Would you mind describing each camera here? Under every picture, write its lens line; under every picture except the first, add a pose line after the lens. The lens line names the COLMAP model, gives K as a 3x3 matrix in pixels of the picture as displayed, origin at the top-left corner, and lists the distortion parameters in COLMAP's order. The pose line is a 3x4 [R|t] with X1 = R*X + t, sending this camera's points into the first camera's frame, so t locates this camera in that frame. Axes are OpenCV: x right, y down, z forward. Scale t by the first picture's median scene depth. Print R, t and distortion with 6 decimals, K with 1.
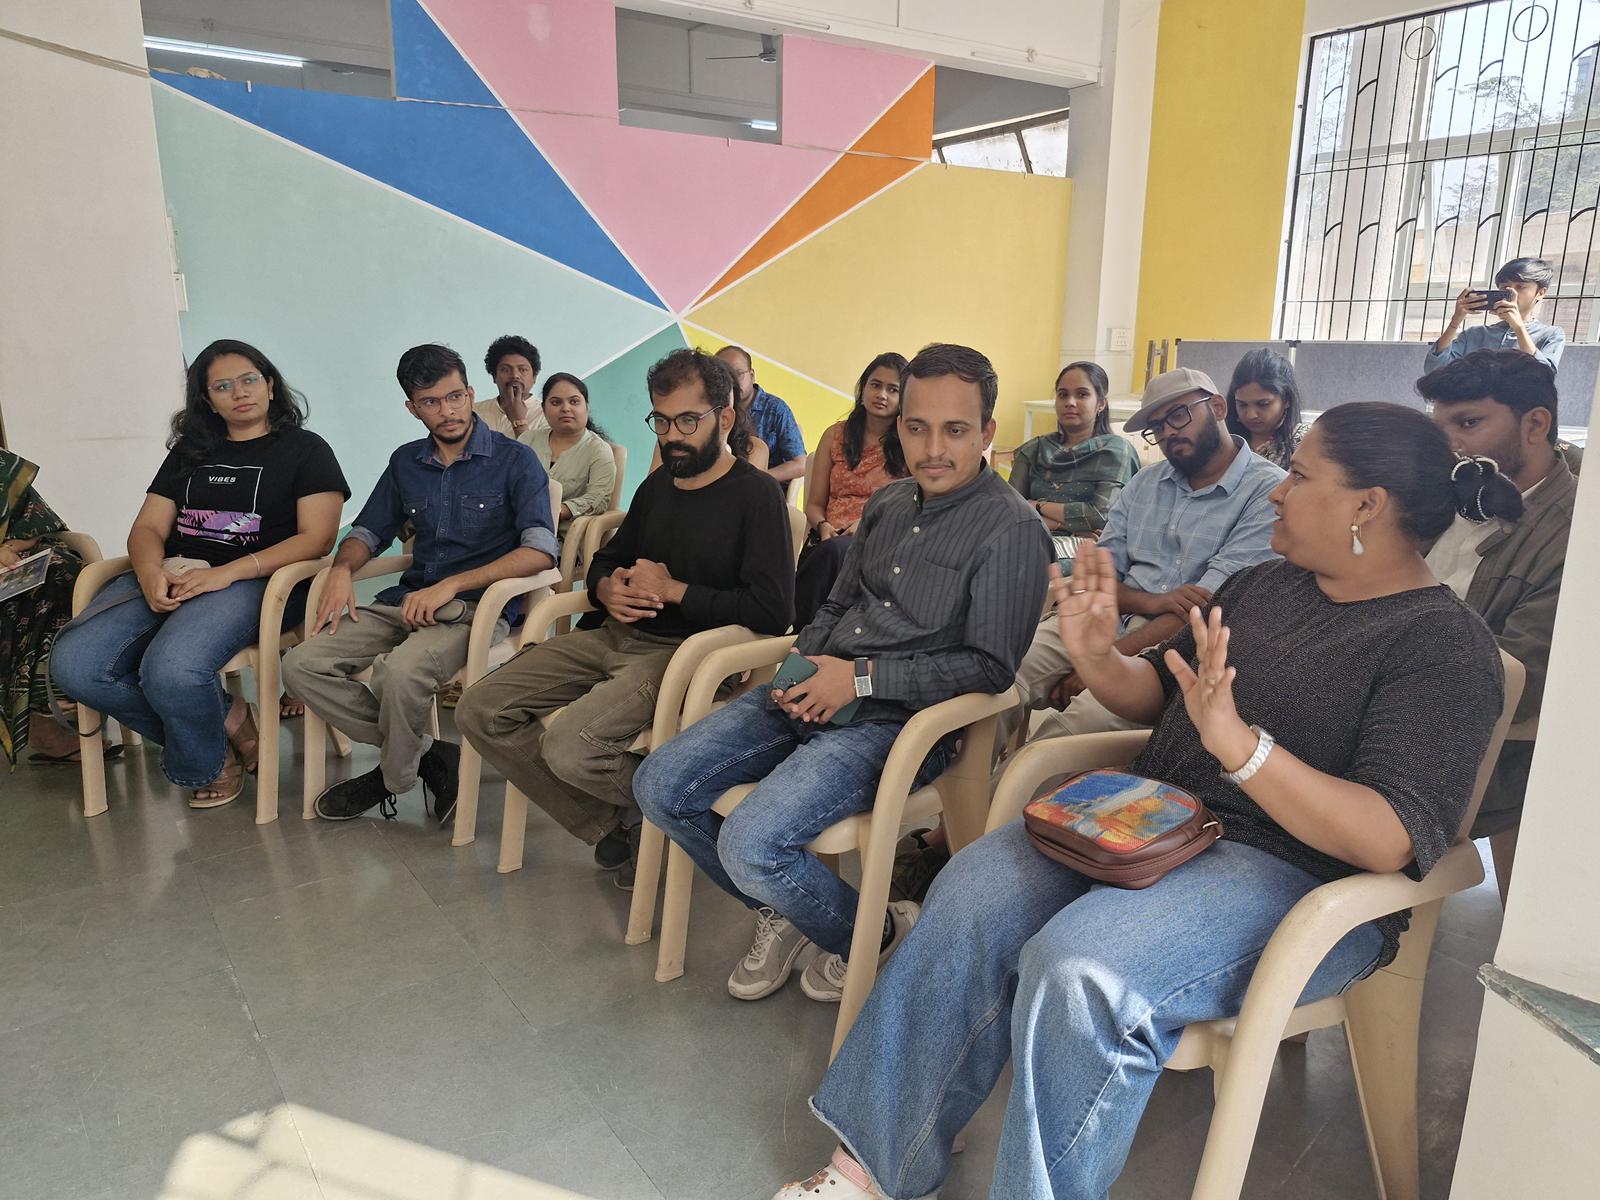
lens RADIAL K [[1143.4, 0, 814.7], [0, 1143.4, 601.9], [0, 0, 1]] dist [0.072397, -0.043243]
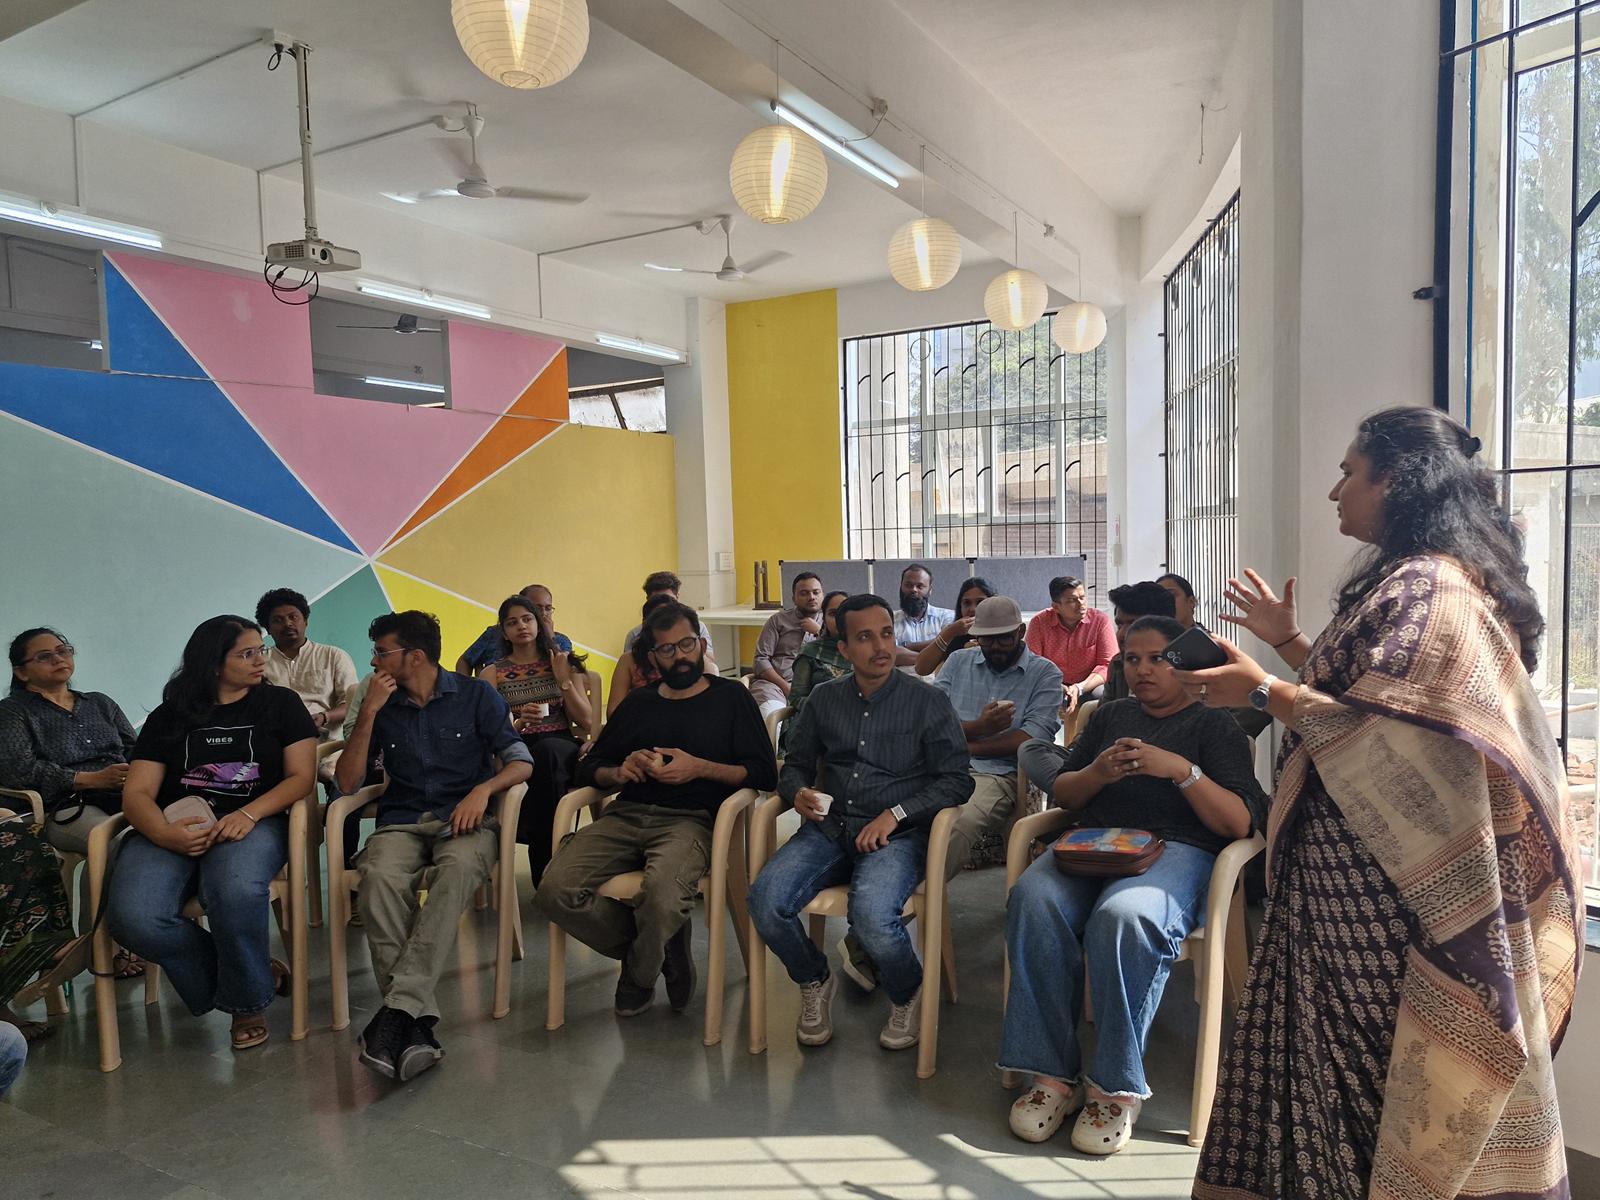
lens RADIAL K [[1143.4, 0, 797.8], [0, 1143.4, 603.8], [0, 0, 1]] dist [0.072397, -0.043243]
pose [[0.903946, -0.056588, 0.423886, -0.217774], [0.129859, 0.980724, -0.146002, 0.002966], [-0.407453, 0.187023, 0.893870, -0.122488]]
